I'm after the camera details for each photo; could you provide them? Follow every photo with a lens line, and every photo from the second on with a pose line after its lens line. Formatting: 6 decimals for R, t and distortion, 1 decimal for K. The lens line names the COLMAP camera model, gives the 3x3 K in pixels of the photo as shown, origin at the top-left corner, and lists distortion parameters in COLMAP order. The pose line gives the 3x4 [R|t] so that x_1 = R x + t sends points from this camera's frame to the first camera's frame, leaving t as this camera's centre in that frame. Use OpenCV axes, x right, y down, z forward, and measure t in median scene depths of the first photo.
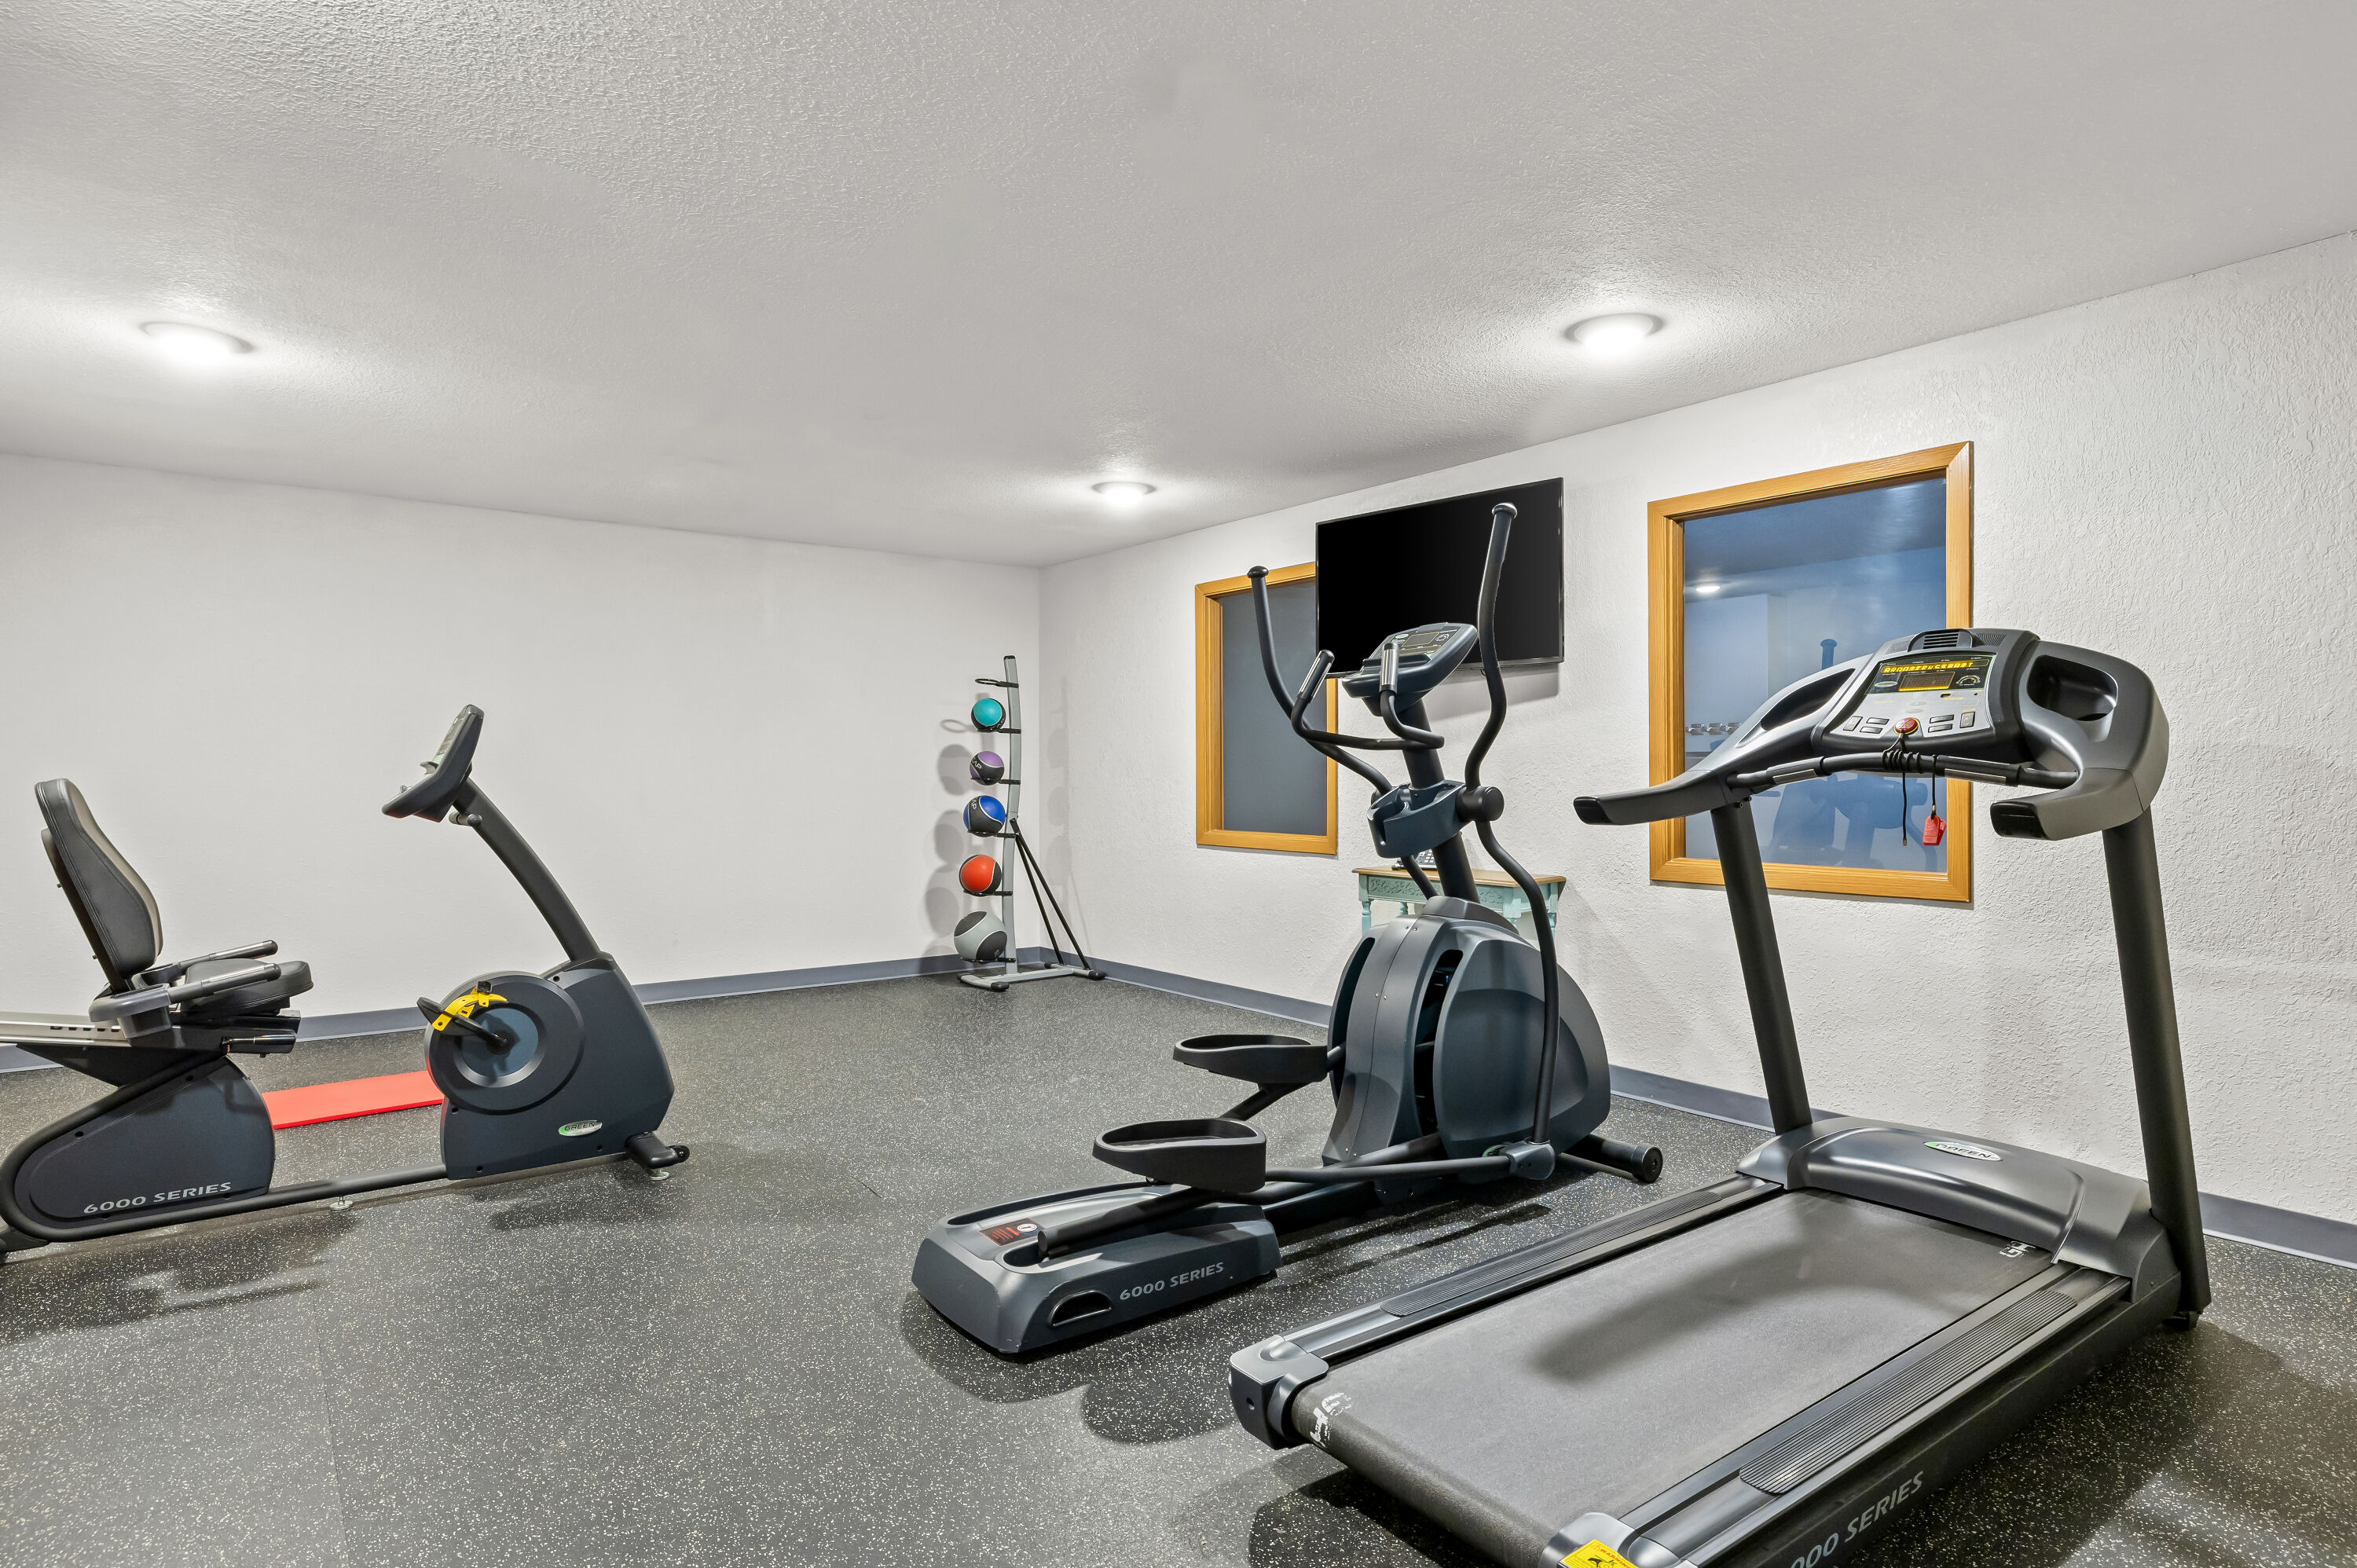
lens RADIAL K [[1245.5, 0, 1178.5], [0, 1245.5, 784.0], [0, 0, 1]] dist [0.000195, -0.000067]
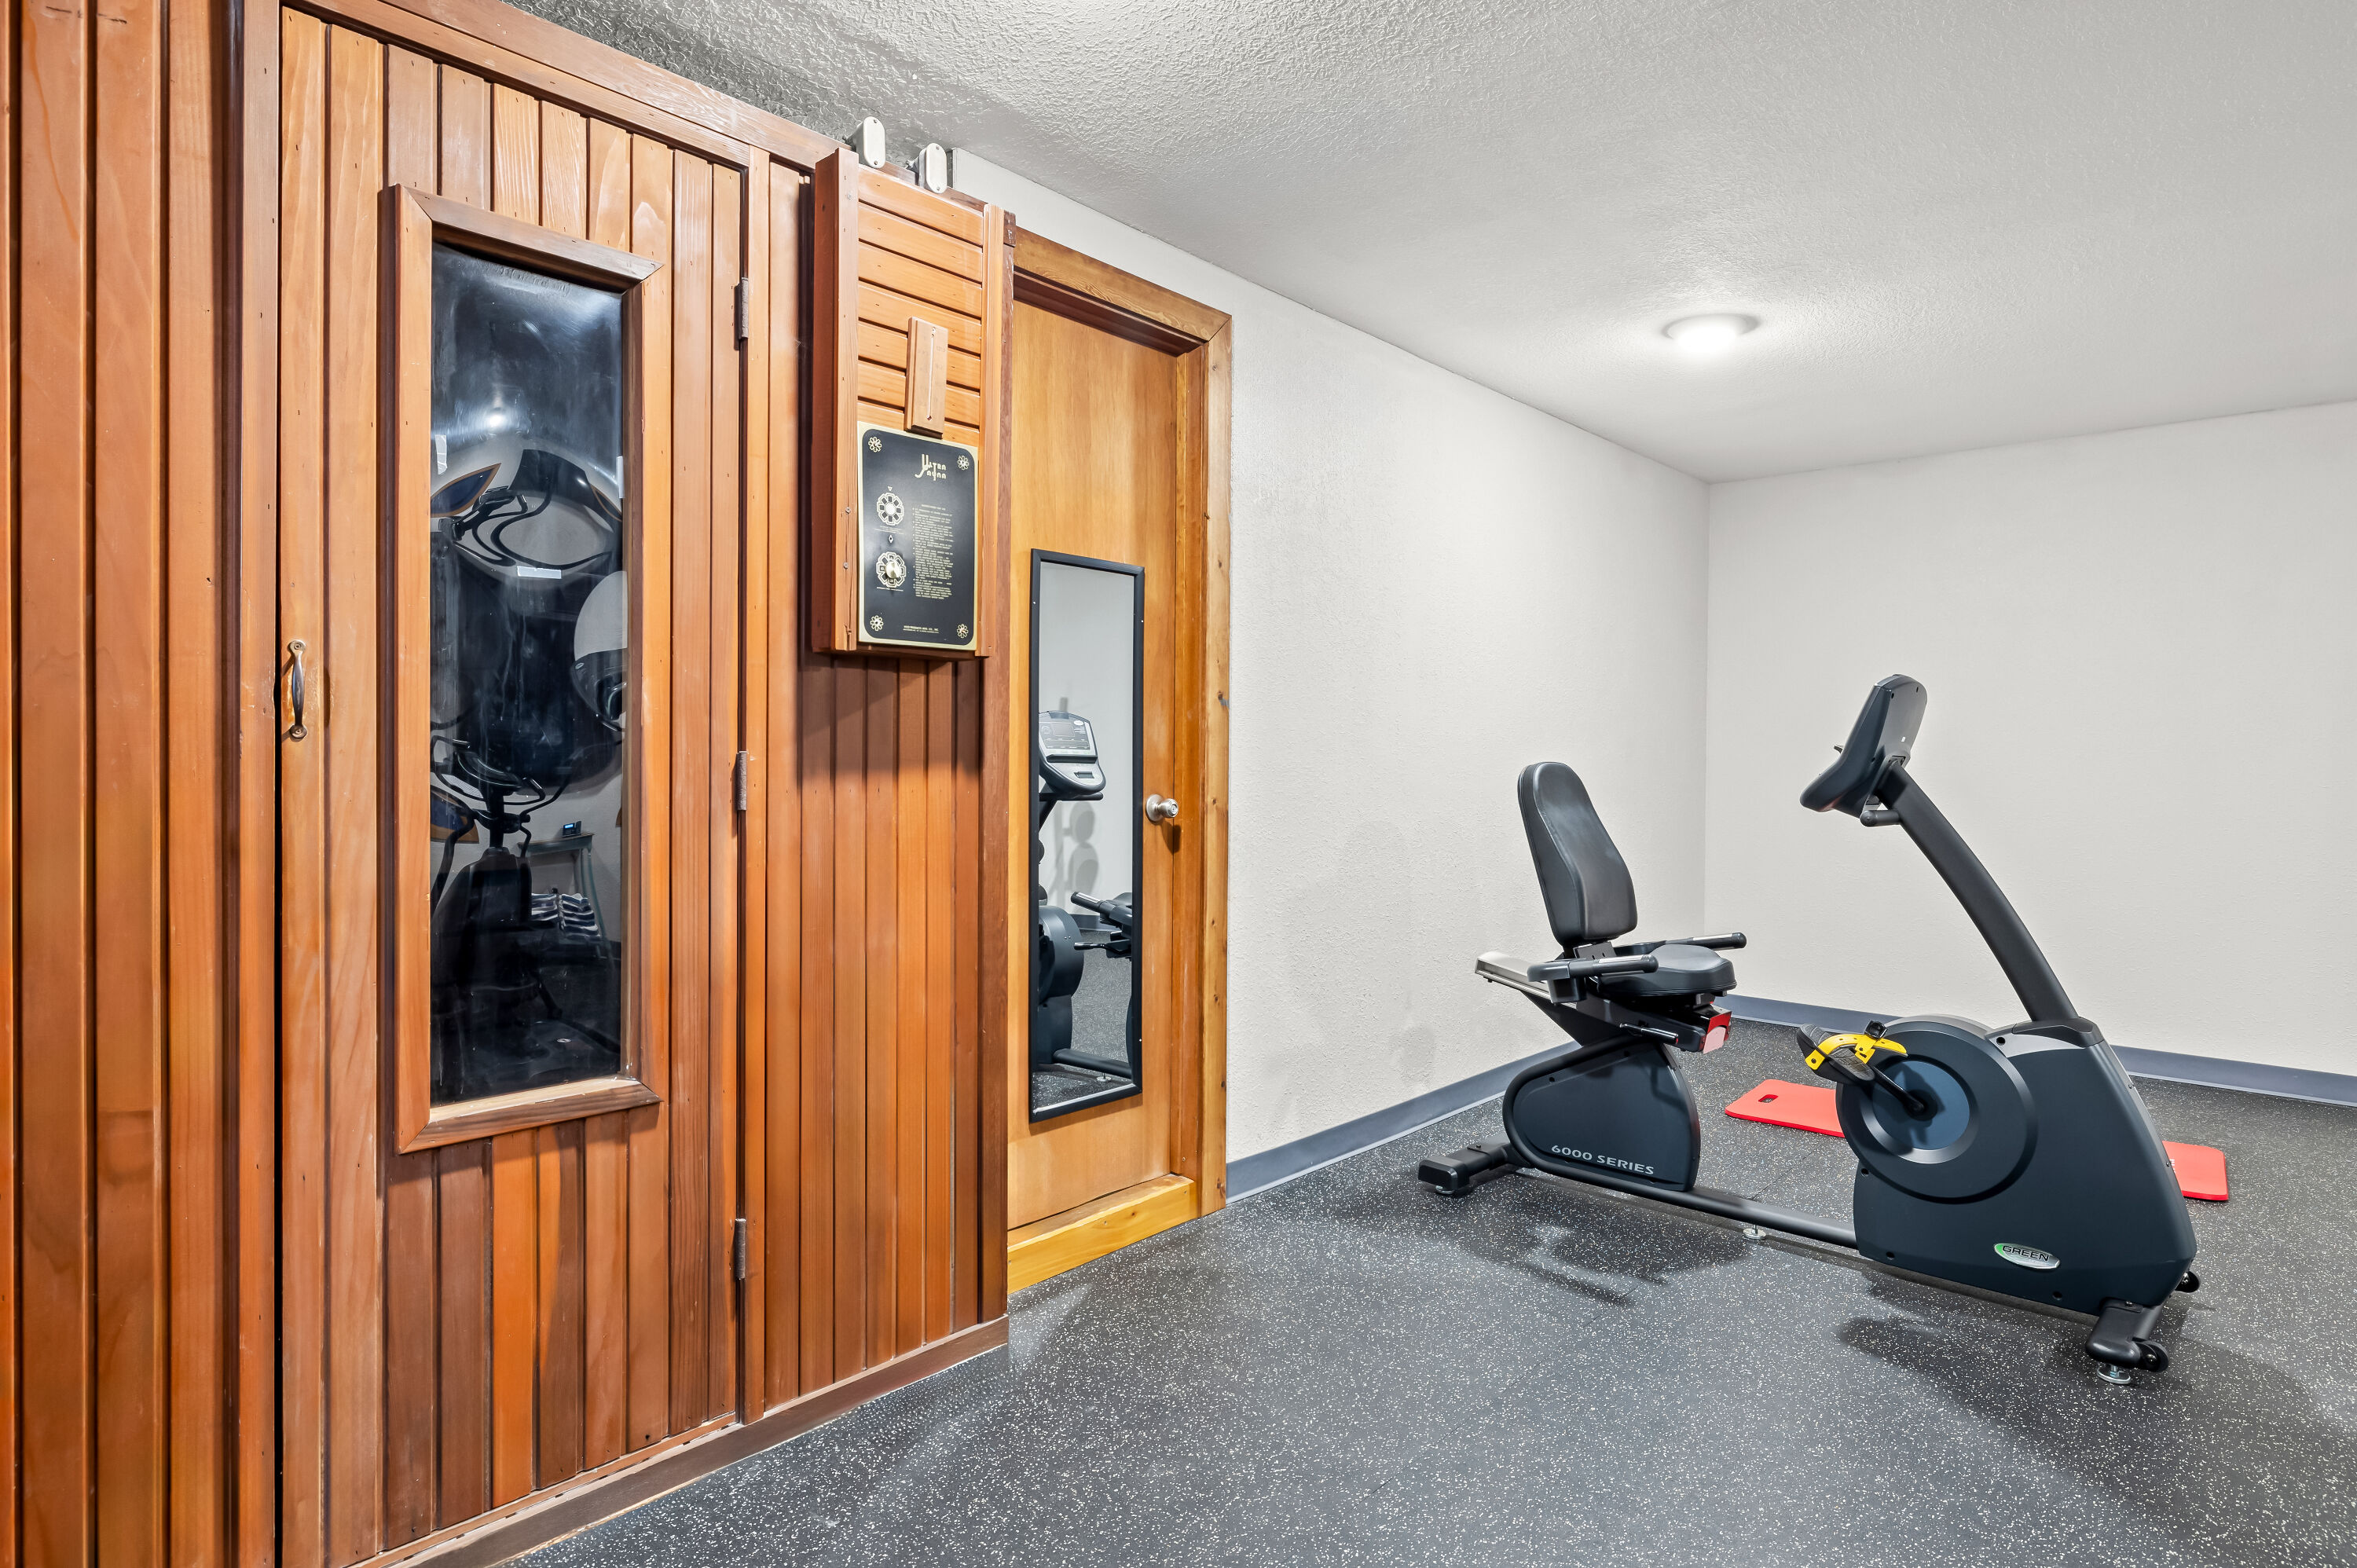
lens RADIAL K [[1245.5, 0, 1178.5], [0, 1245.5, 784.0], [0, 0, 1]] dist [0.000195, -0.000067]
pose [[0.198455, 0.024813, -0.979796, 0.124975], [-0.018038, 0.999603, 0.021661, -0.001905], [0.979944, 0.013375, 0.198823, 0.398991]]
